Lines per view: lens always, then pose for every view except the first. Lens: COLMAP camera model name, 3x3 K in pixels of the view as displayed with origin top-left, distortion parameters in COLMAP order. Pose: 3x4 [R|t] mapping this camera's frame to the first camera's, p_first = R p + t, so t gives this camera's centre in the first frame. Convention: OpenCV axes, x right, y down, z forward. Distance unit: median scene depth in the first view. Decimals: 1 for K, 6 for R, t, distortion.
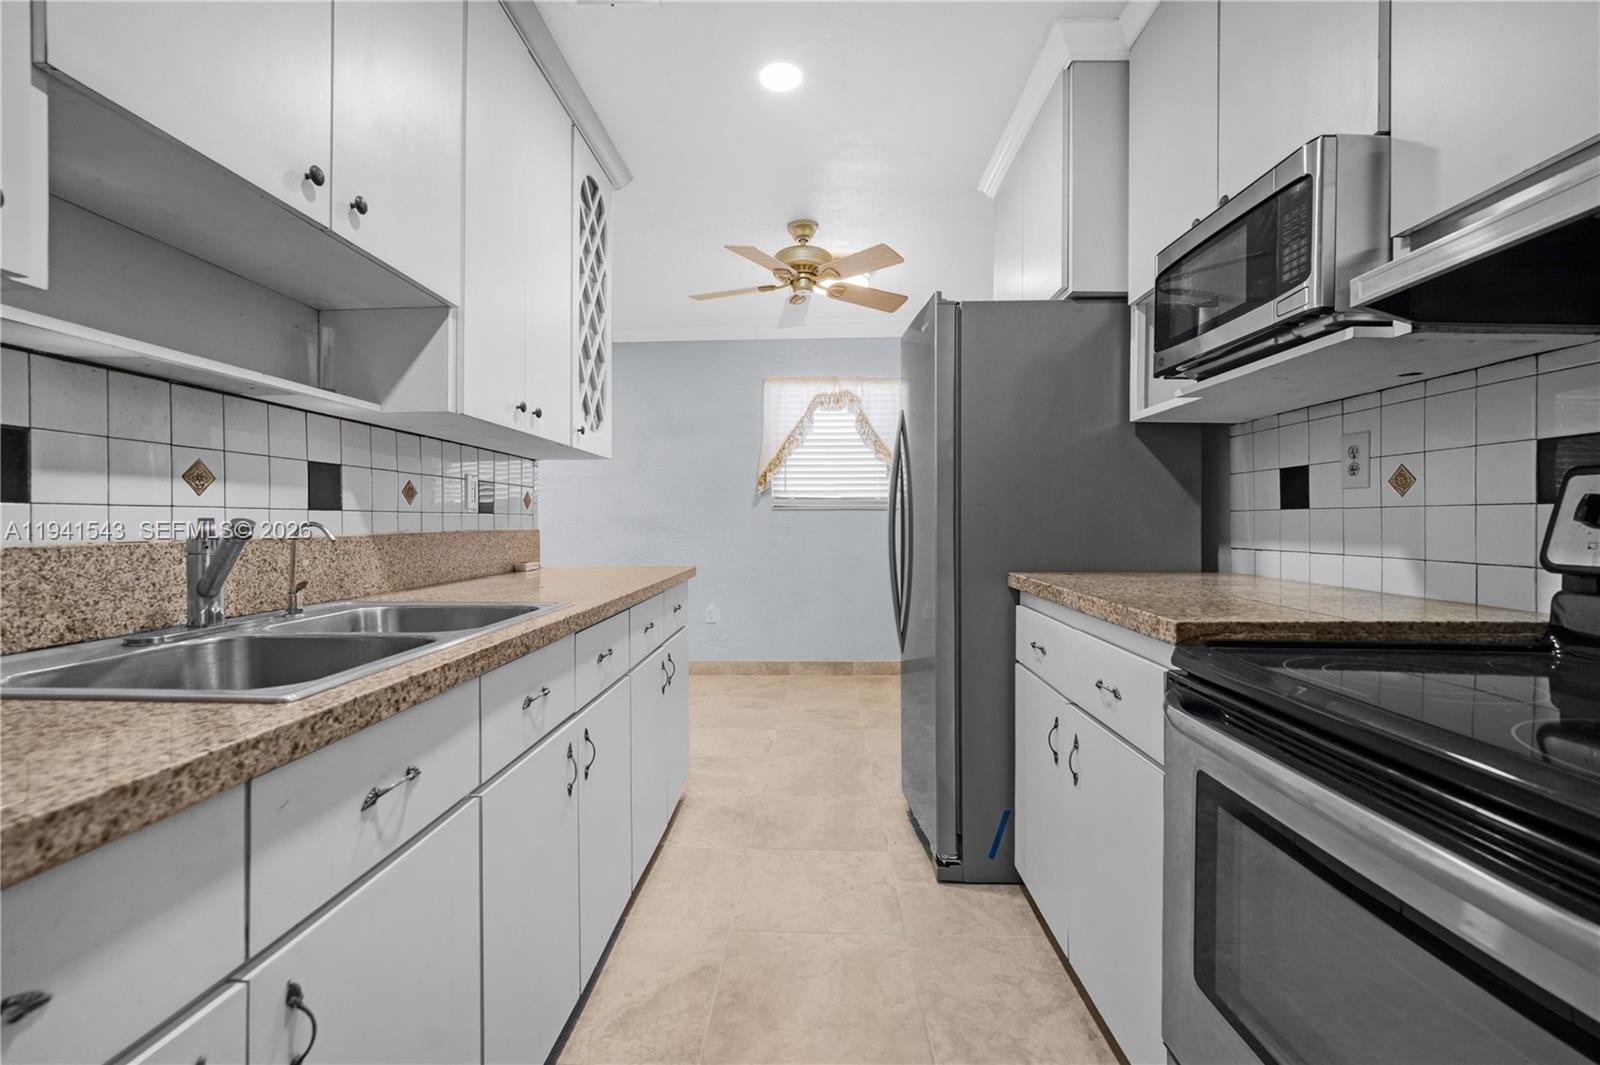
lens RADIAL K [[671.1, 0, 777.8], [0, 671.1, 512.8], [0, 0, 1]] dist [-0.046637, -0.000091]
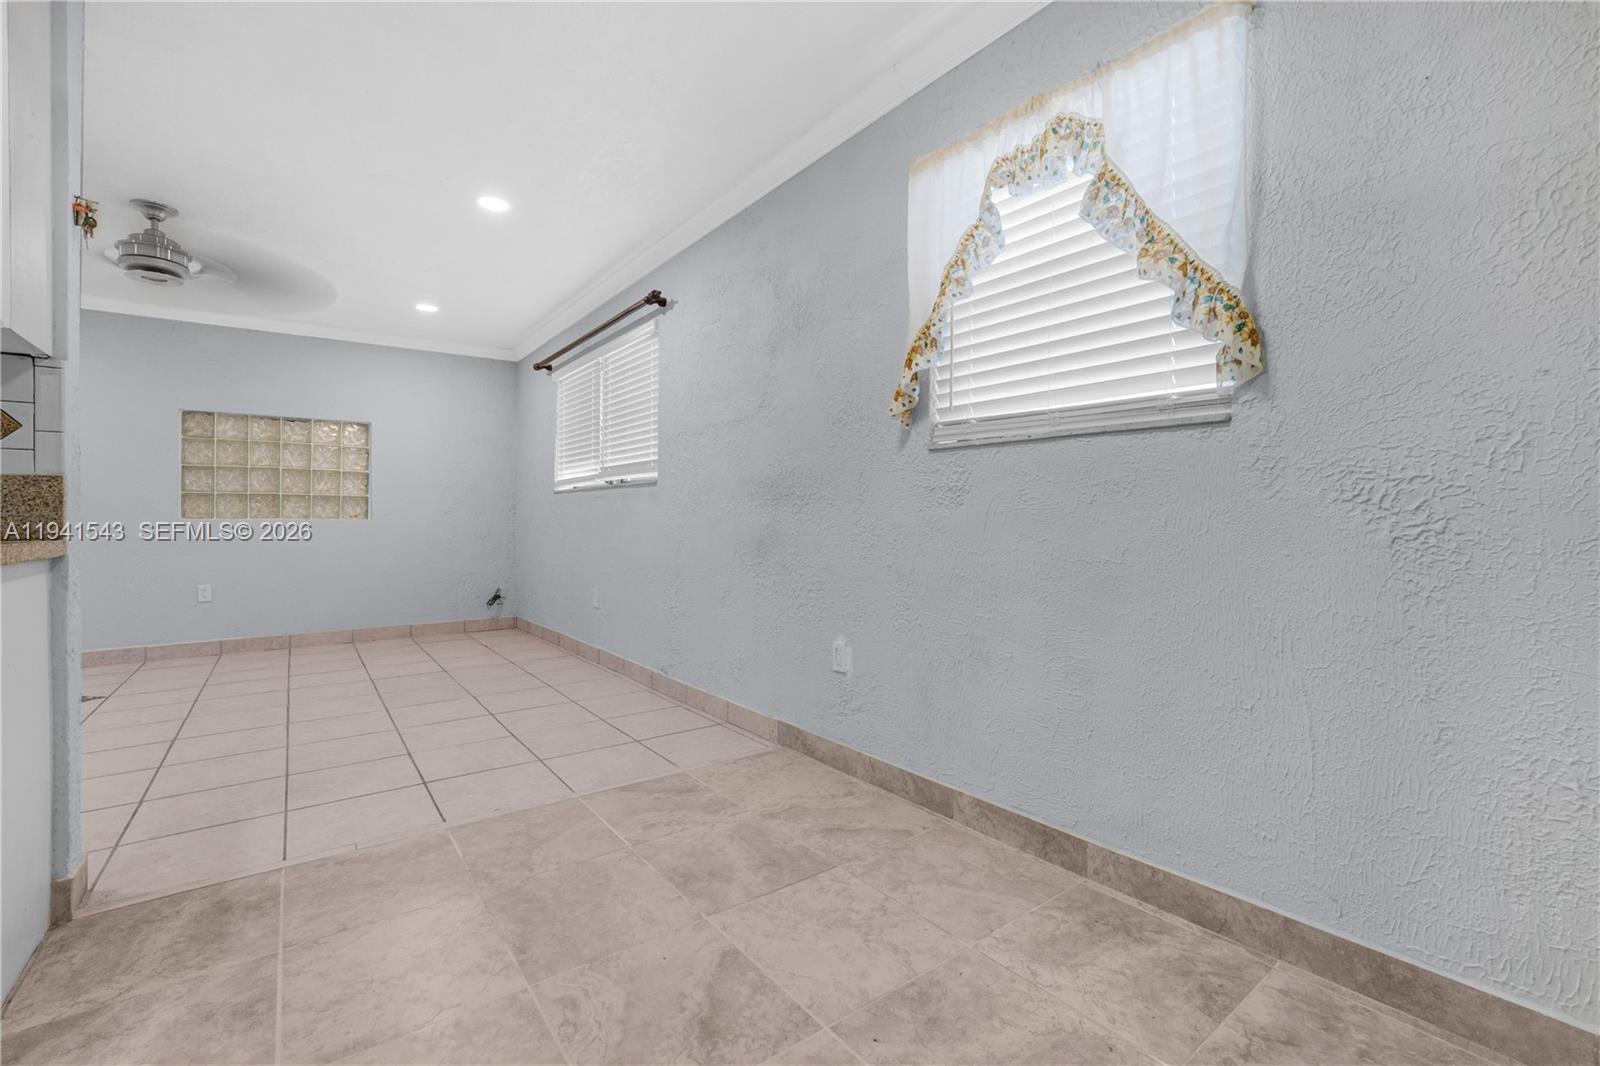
lens RADIAL K [[682.3, 0, 800.6], [0, 682.3, 513.8], [0, 0, 1]] dist [-0.019184, -0.001052]
pose [[0.651164, 0.001708, -0.758935, 0.590928], [0.009310, 0.999904, 0.010238, 0.068860], [0.758880, -0.013732, 0.651086, 1.281472]]
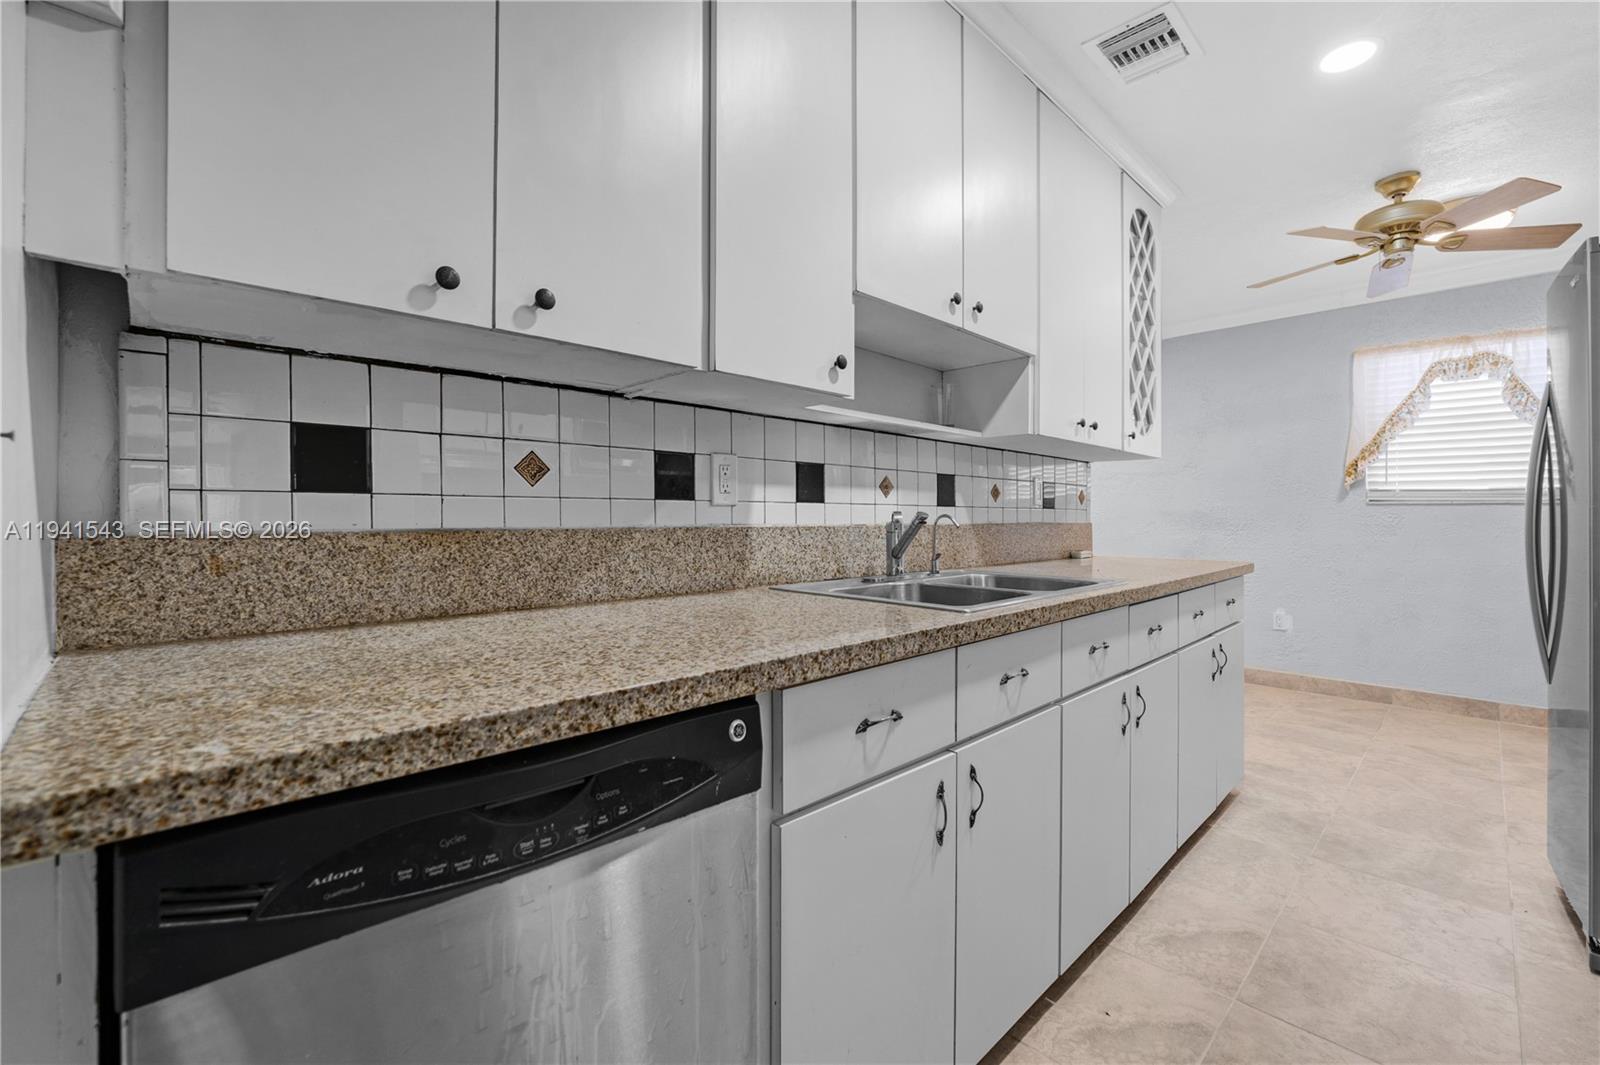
lens RADIAL K [[682.3, 0, 800.6], [0, 682.3, 513.3], [0, 0, 1]] dist [-0.019184, -0.001052]
pose [[0.744716, 0.006632, -0.667349, 0.054502], [-0.000457, 0.999955, 0.009427, -0.002076], [0.667381, -0.006715, 0.744686, -0.226004]]
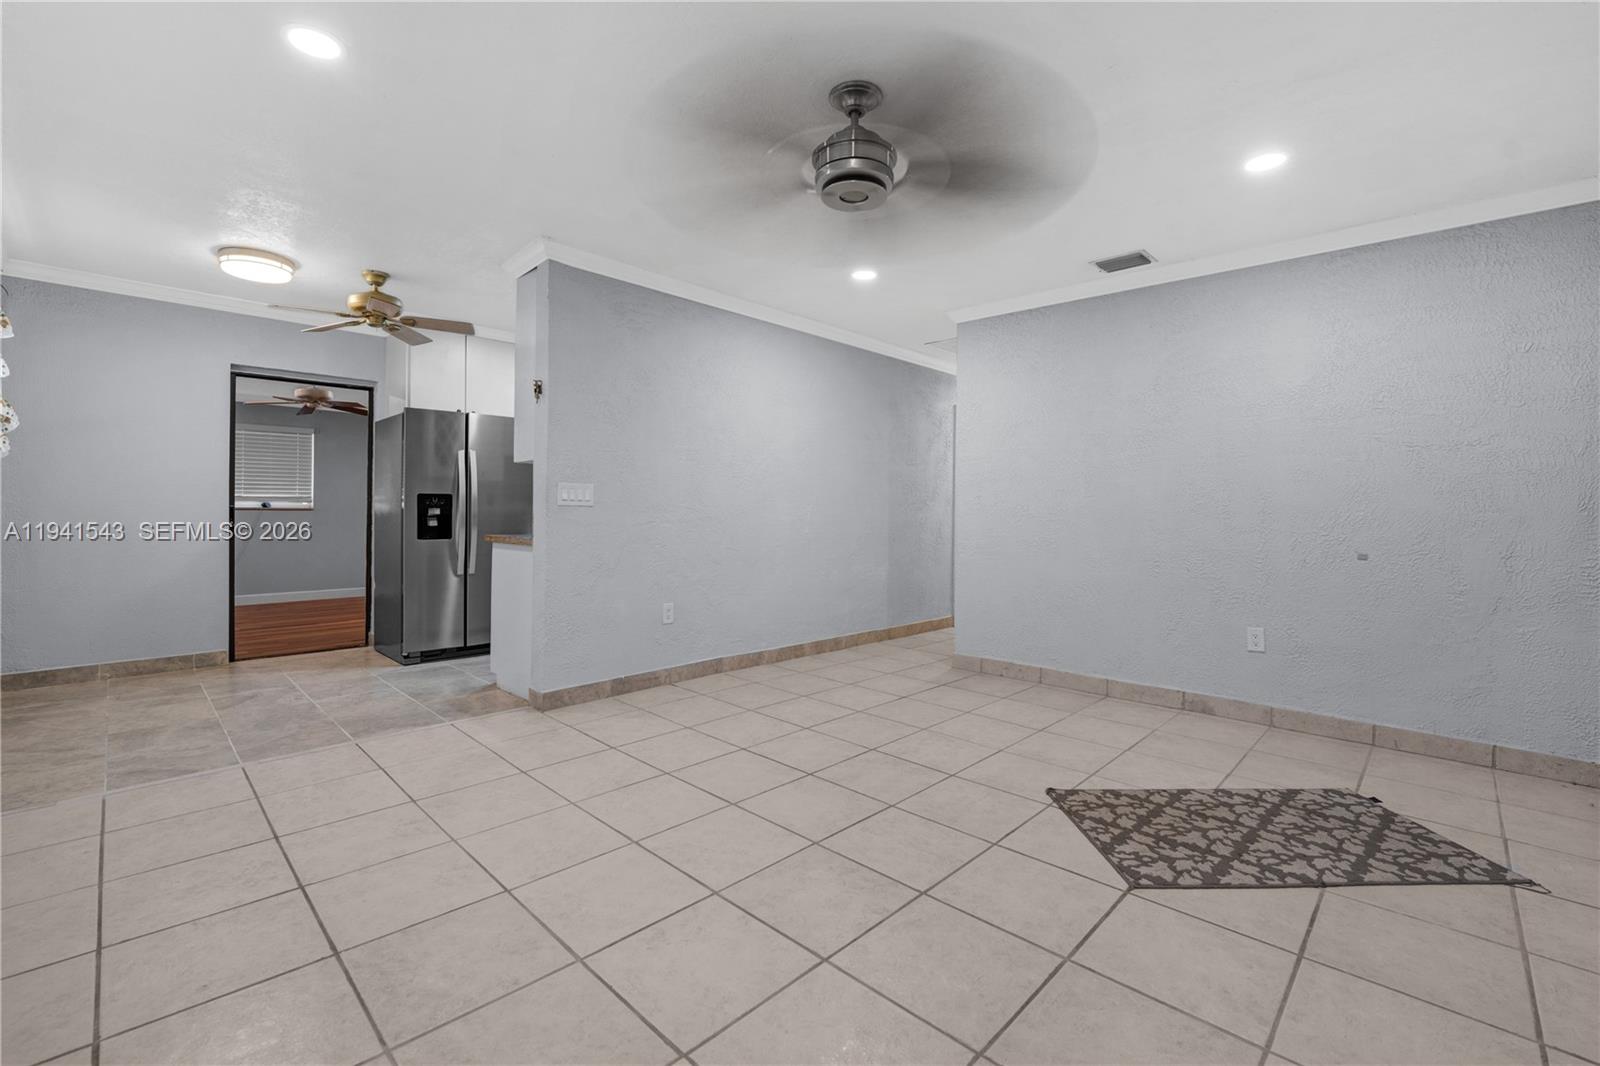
lens RADIAL K [[679.1, 0, 803.9], [0, 679.1, 507.9], [0, 0, 1]] dist [-0.021080, -0.000533]
pose [[-0.765631, 0.007450, 0.643236, -1.926141], [-0.011089, 0.999631, -0.024777, 0.054484], [-0.643184, -0.026103, -0.765267, 1.956476]]
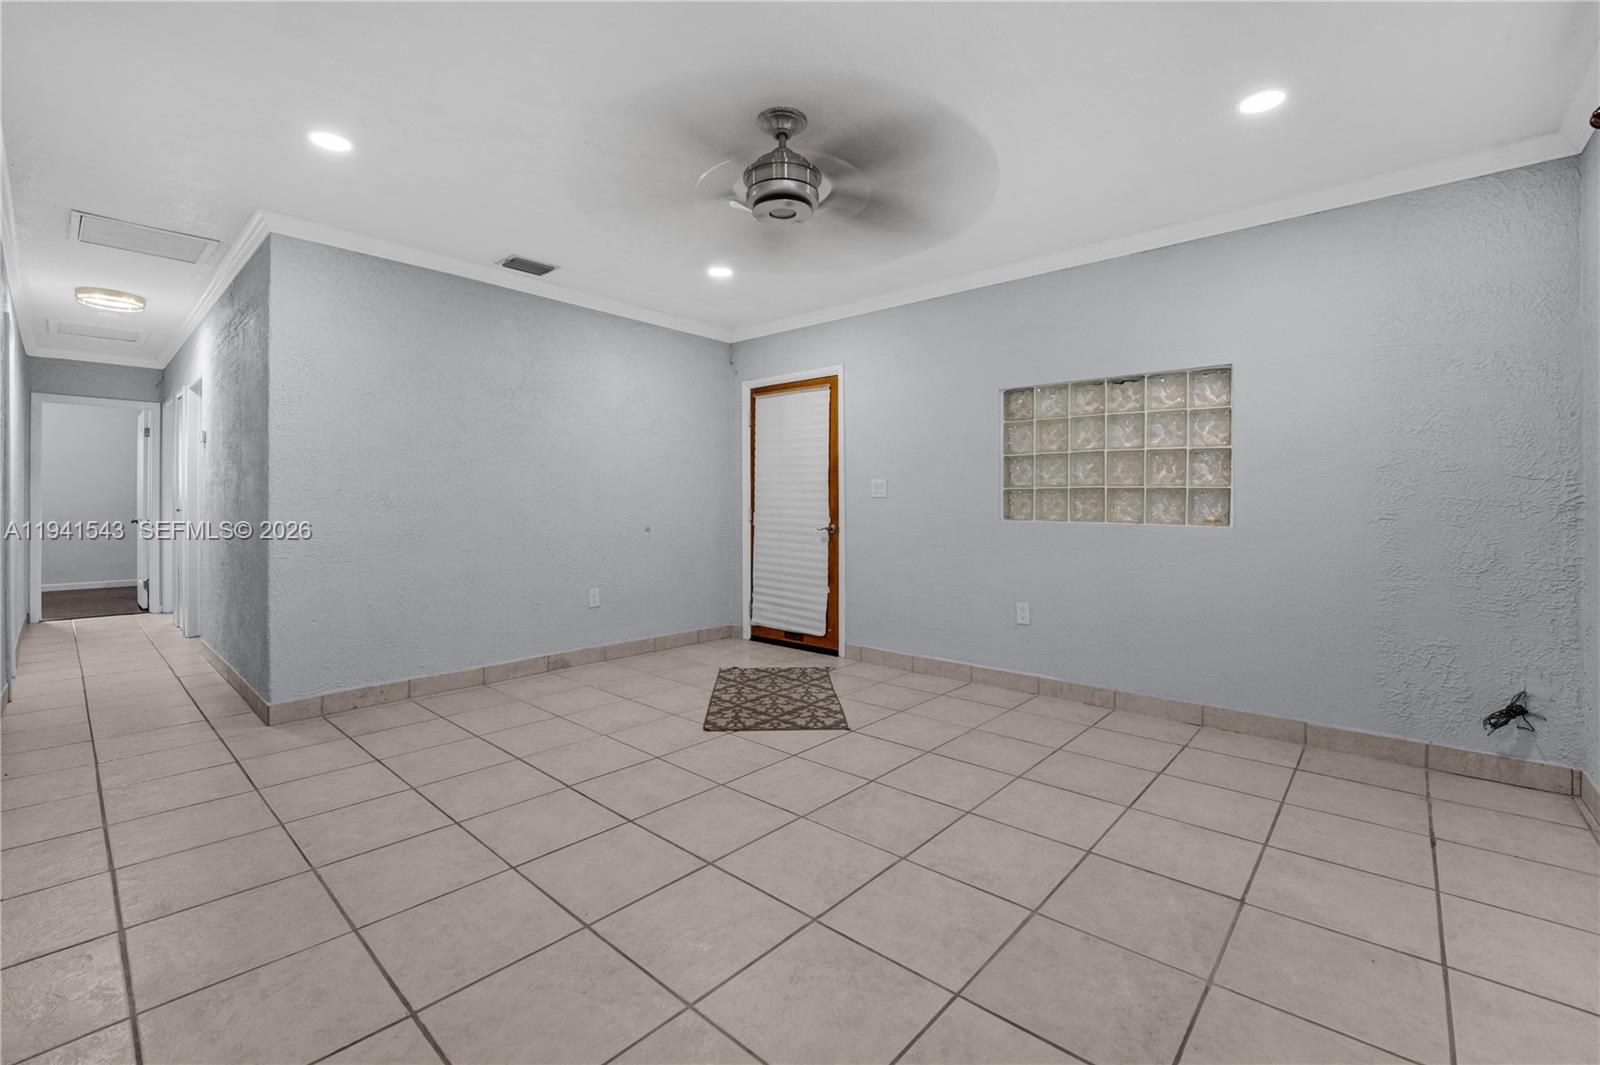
lens RADIAL K [[677.3, 0, 798.7], [0, 677.3, 494.4], [0, 0, 1]] dist [-0.022313, -0.000045]
pose [[-0.619652, 0.001448, -0.784875, -0.533237], [0.017590, 0.999773, -0.012043, 0.031970], [0.784680, -0.021268, -0.619536, 1.837004]]
